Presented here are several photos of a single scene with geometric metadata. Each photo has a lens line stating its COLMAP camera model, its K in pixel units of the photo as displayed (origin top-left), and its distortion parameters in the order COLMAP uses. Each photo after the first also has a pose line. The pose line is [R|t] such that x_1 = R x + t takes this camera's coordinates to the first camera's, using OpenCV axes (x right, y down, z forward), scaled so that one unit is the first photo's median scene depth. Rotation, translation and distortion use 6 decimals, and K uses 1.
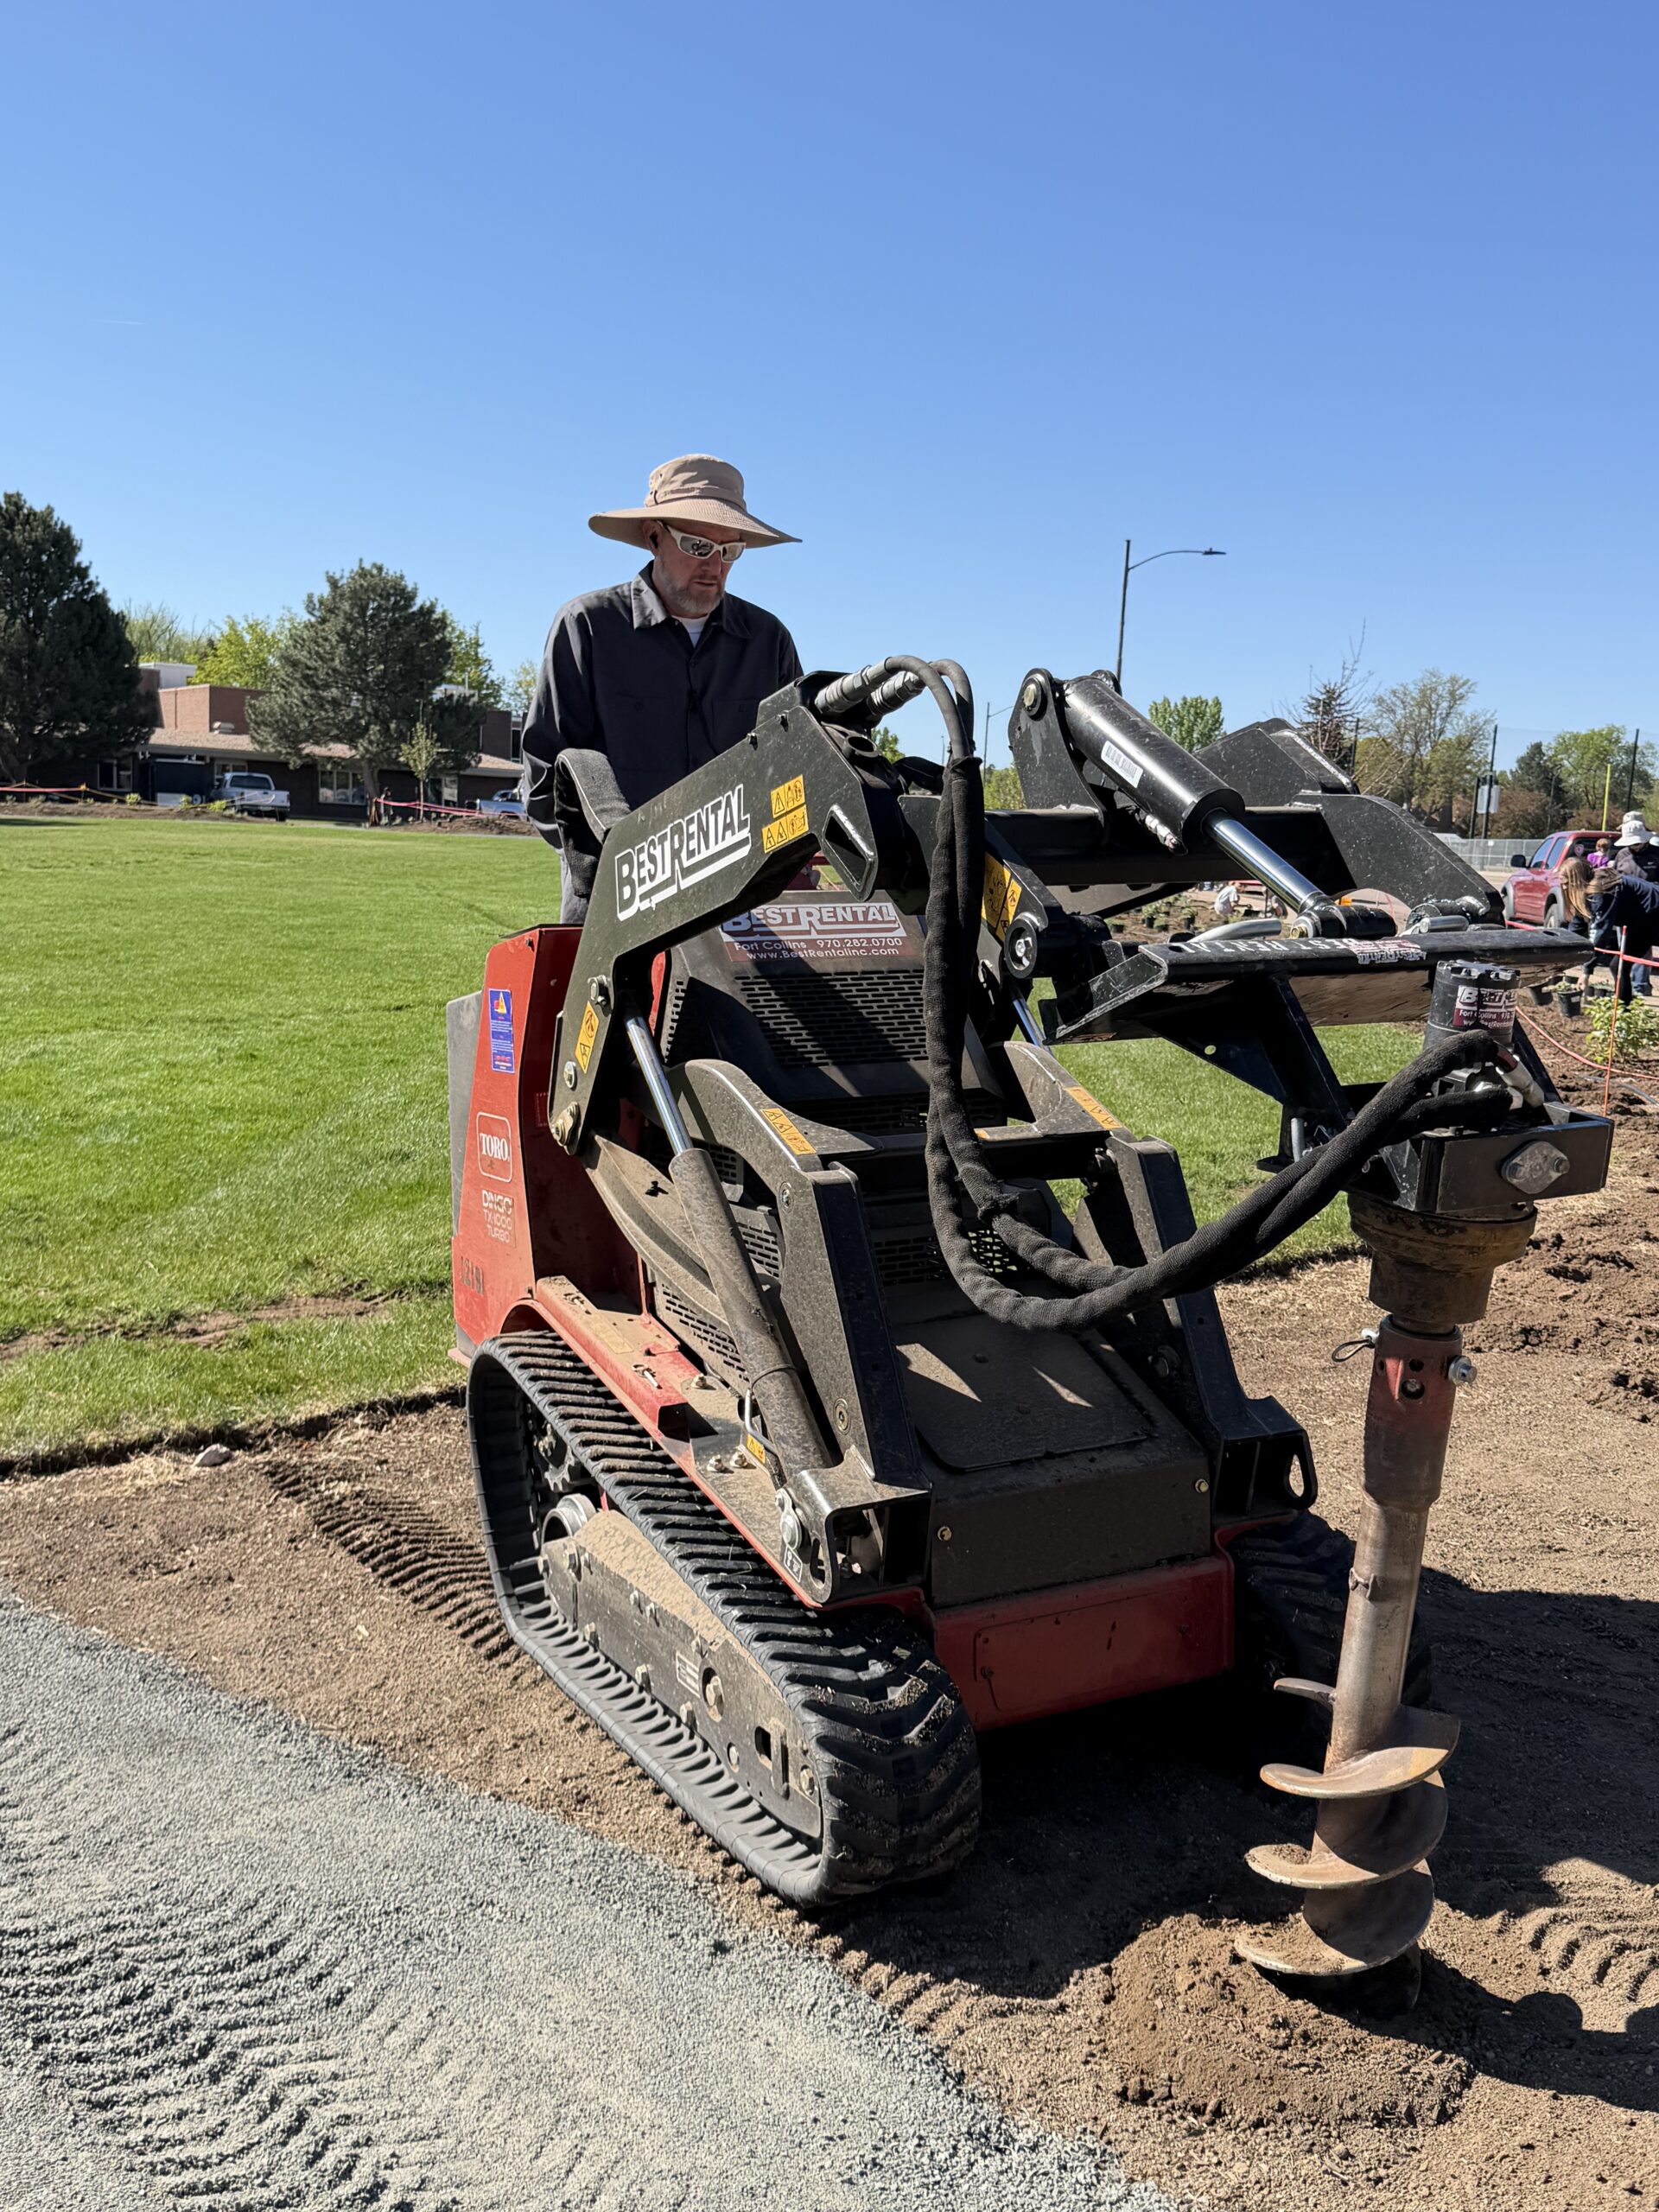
lens RADIAL K [[2081.2, 0, 804.4], [0, 2081.2, 1109.3], [0, 0, 1]] dist [0.016750, 0.000000]
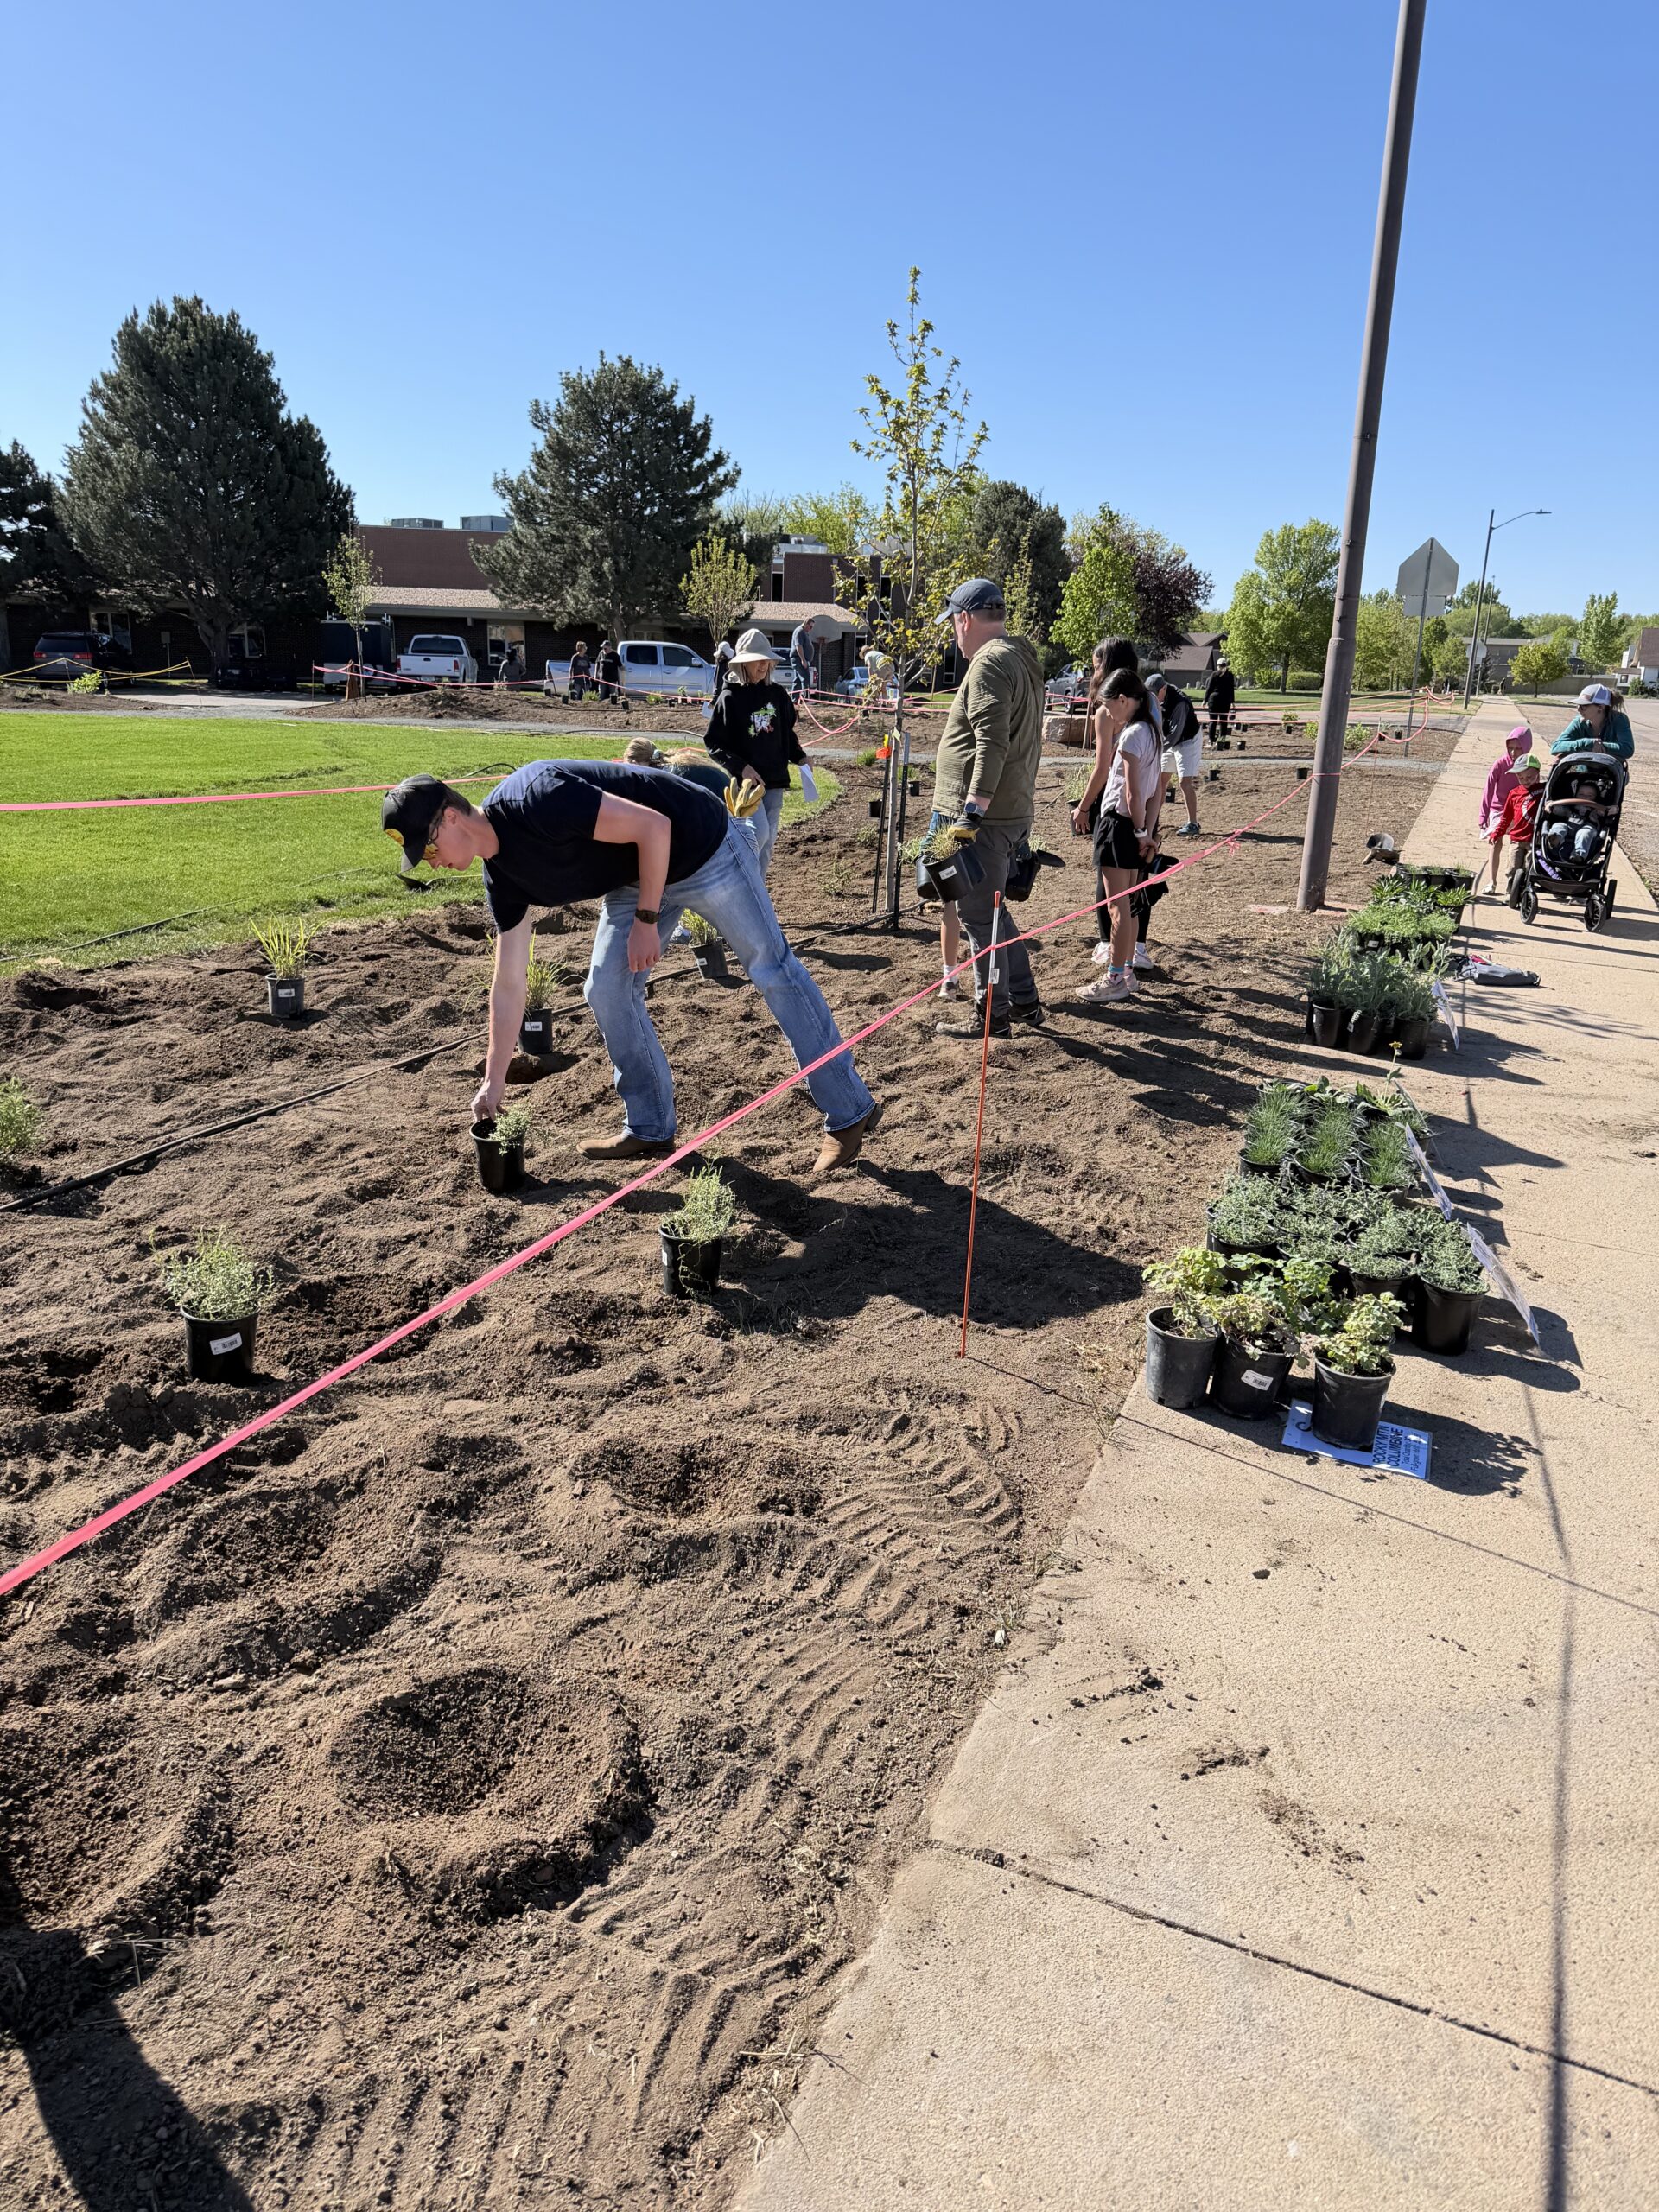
lens RADIAL K [[1539.5, 0, 808.6], [0, 1539.5, 1124.1], [0, 0, 1]] dist [0.005057, -0.039056]
pose [[0.931938, 0.082132, -0.353194, 0.070507], [-0.029770, 0.988053, 0.151213, -0.048172], [0.361394, -0.130407, 0.923249, 0.340880]]
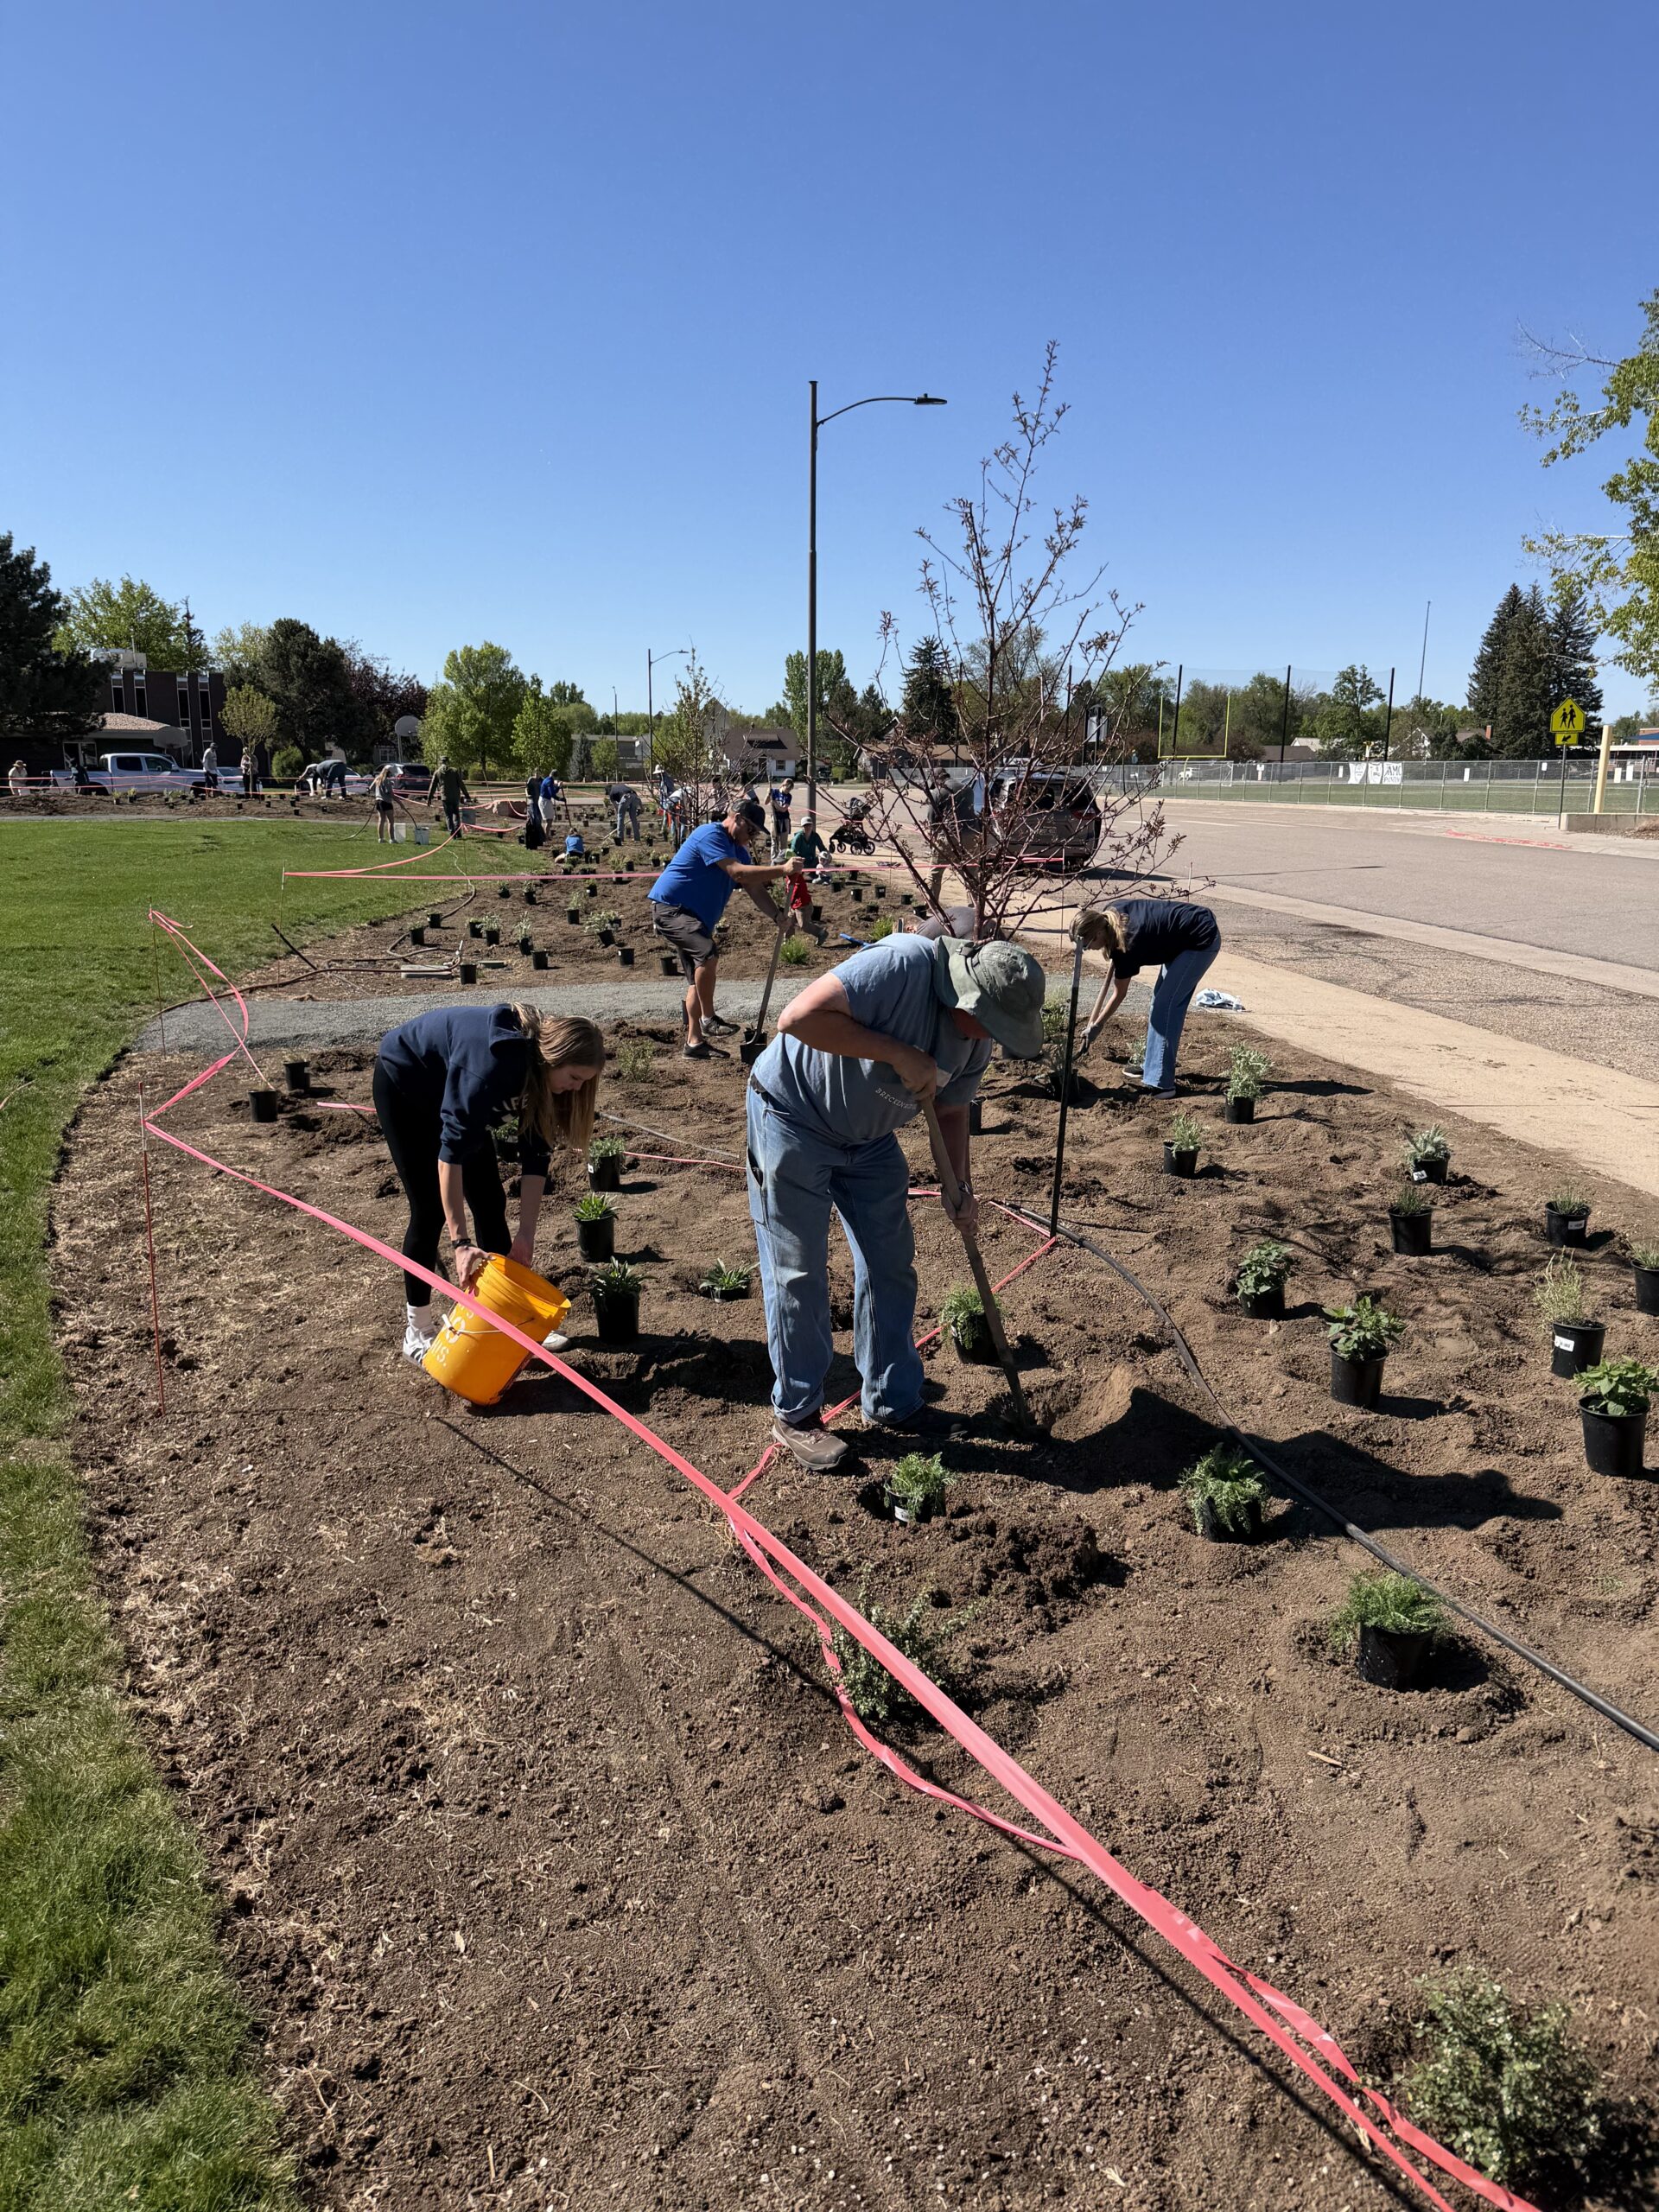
lens RADIAL K [[1539.5, 0, 838.3], [0, 1539.5, 1151.6], [0, 0, 1]] dist [0.005057, -0.039056]
pose [[0.979674, -0.083627, 0.182336, 0.019139], [0.062312, 0.990859, 0.119651, -0.031247], [-0.190675, -0.105857, 0.975929, 0.195678]]
